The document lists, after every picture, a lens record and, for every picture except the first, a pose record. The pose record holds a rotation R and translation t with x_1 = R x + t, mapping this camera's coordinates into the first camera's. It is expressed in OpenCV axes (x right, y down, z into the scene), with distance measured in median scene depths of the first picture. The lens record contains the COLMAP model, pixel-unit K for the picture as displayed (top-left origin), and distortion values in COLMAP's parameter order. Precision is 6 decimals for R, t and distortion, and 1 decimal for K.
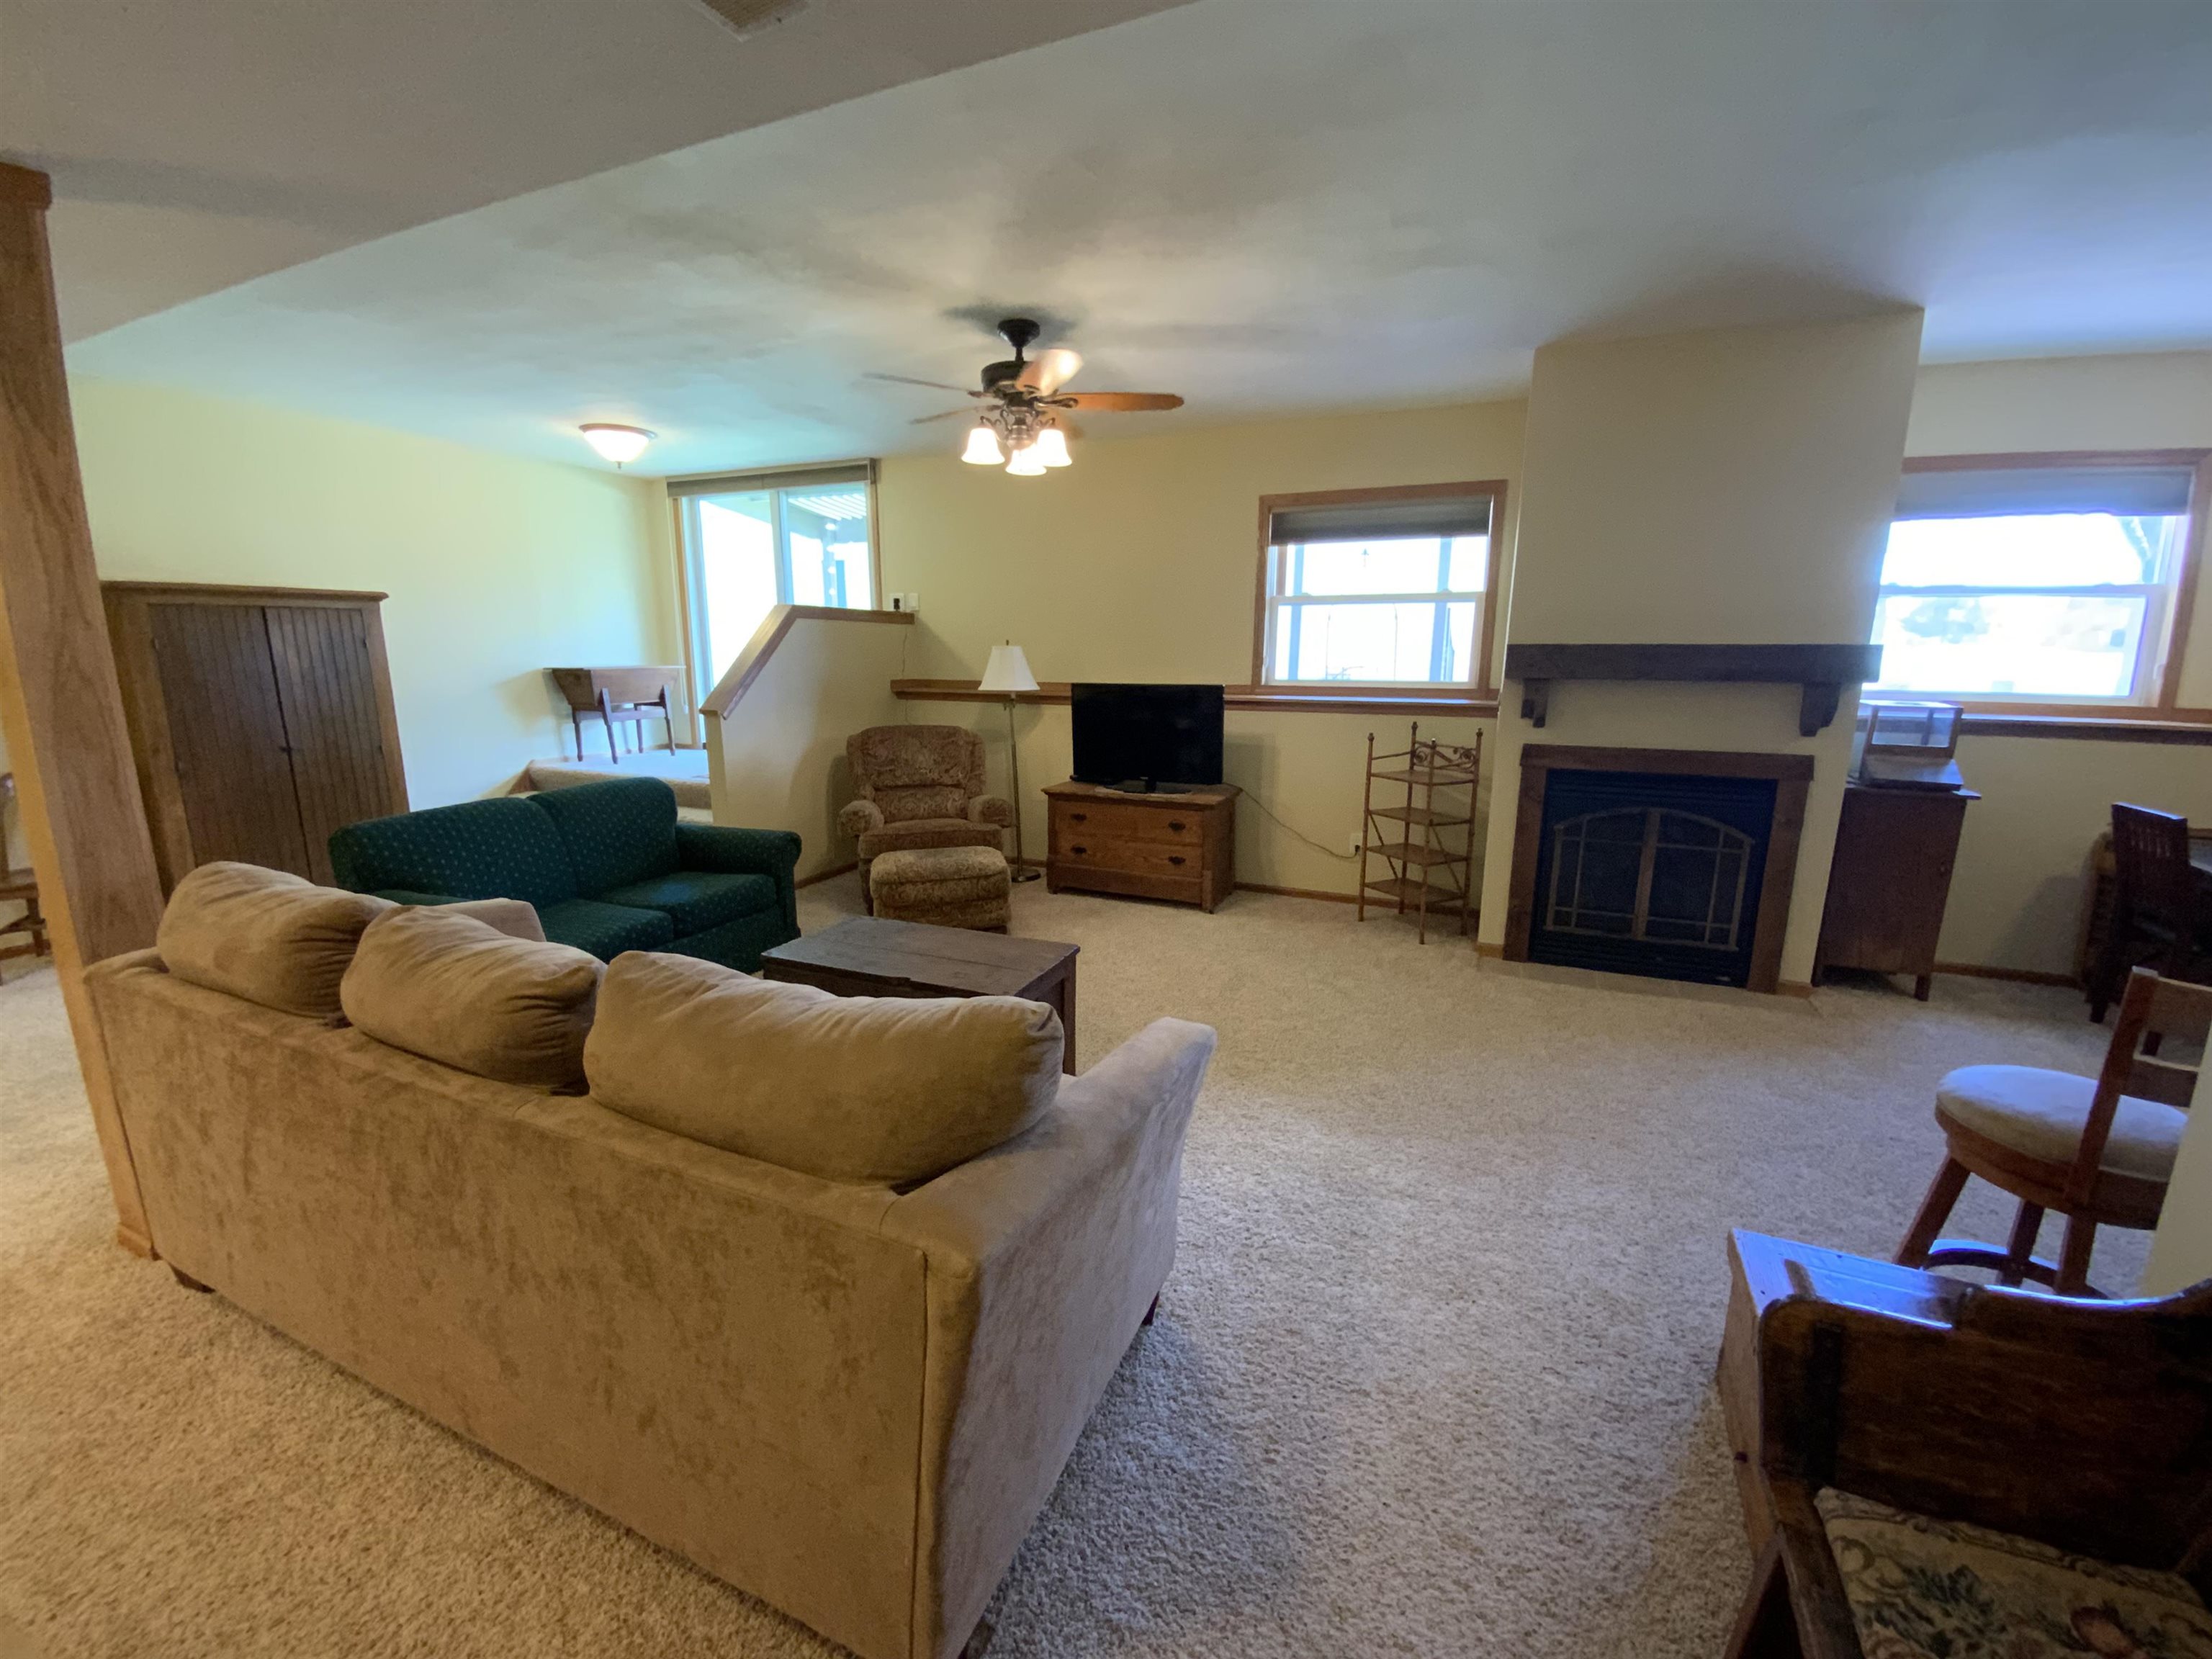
lens RADIAL K [[900.5, 0, 1095.8], [0, 900.5, 826.8], [0, 0, 1]] dist [0.011006, -0.008396]
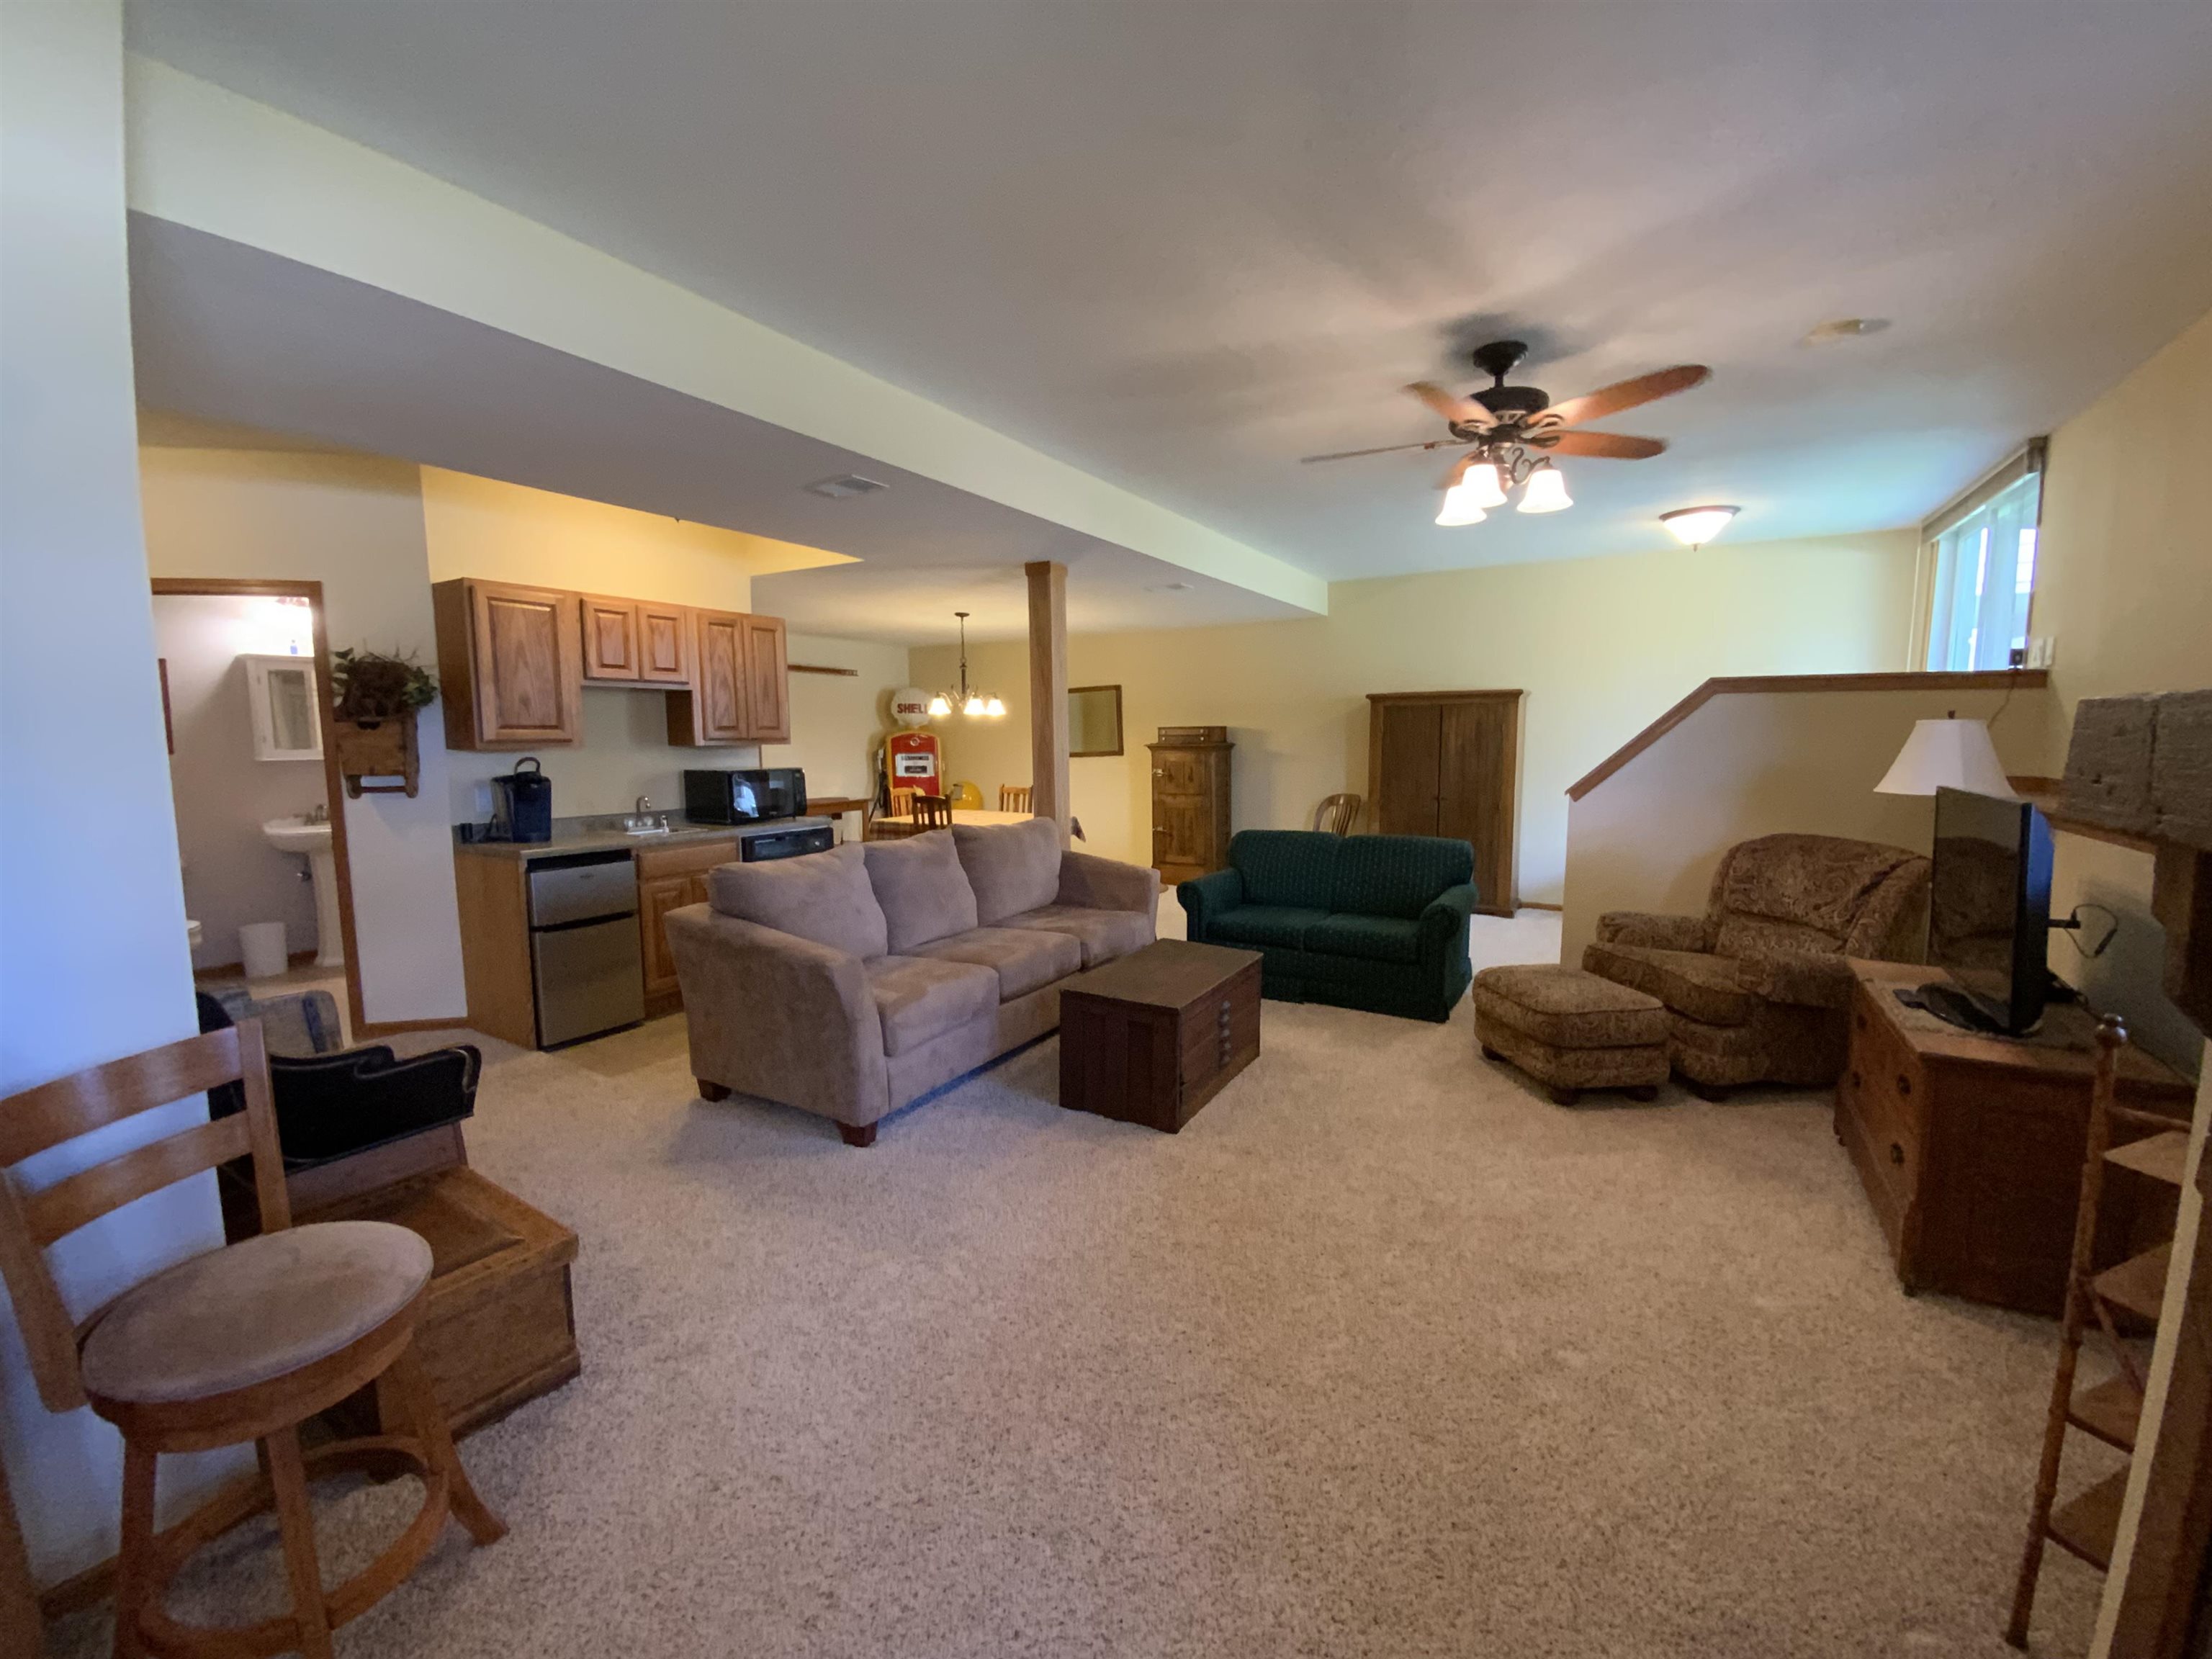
lens RADIAL K [[900.5, 0, 1121.7], [0, 900.5, 834.4], [0, 0, 1]] dist [0.011006, -0.008396]
pose [[-0.117528, 0.104292, -0.987578, 0.737001], [-0.188056, 0.974139, 0.125252, -0.135503], [0.975101, 0.200441, -0.094876, 0.728350]]
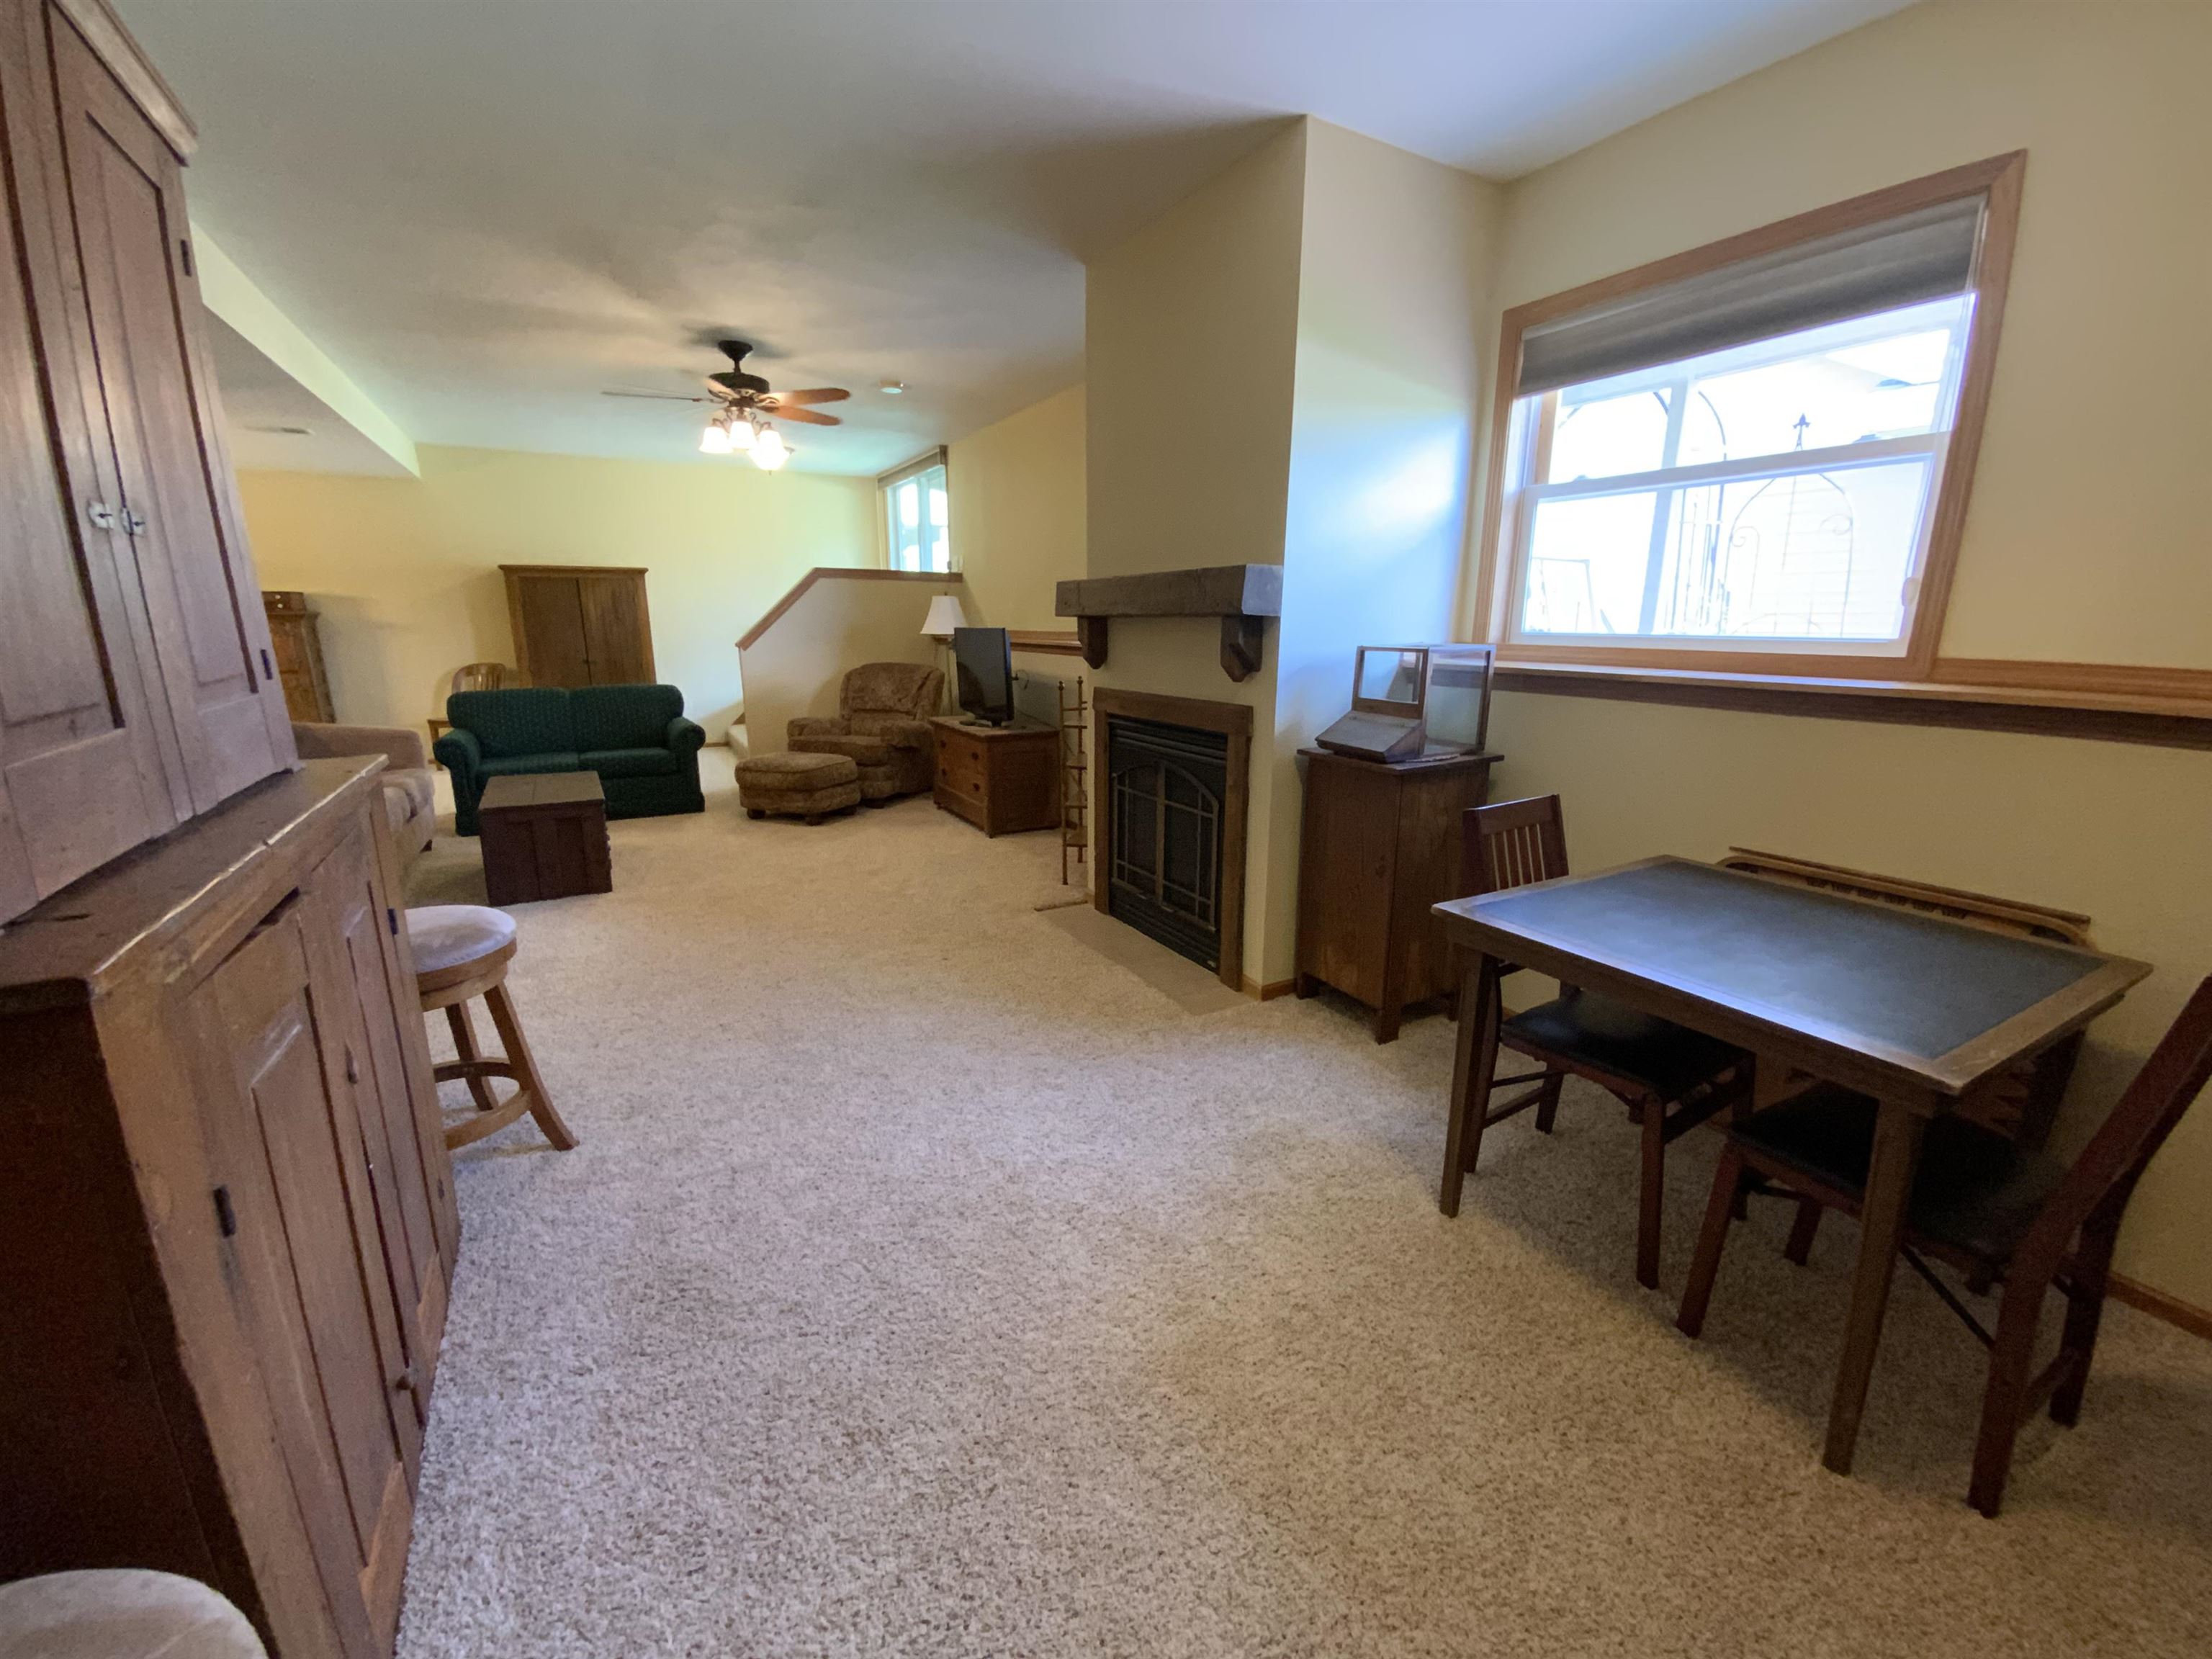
lens RADIAL K [[900.5, 0, 1094.4], [0, 900.5, 837.4], [0, 0, 1]] dist [0.011006, -0.008396]
pose [[0.789219, 0.141144, -0.597671, 1.074899], [-0.116459, 0.989968, 0.080005, -0.007665], [0.602968, 0.006462, 0.797739, 0.236570]]
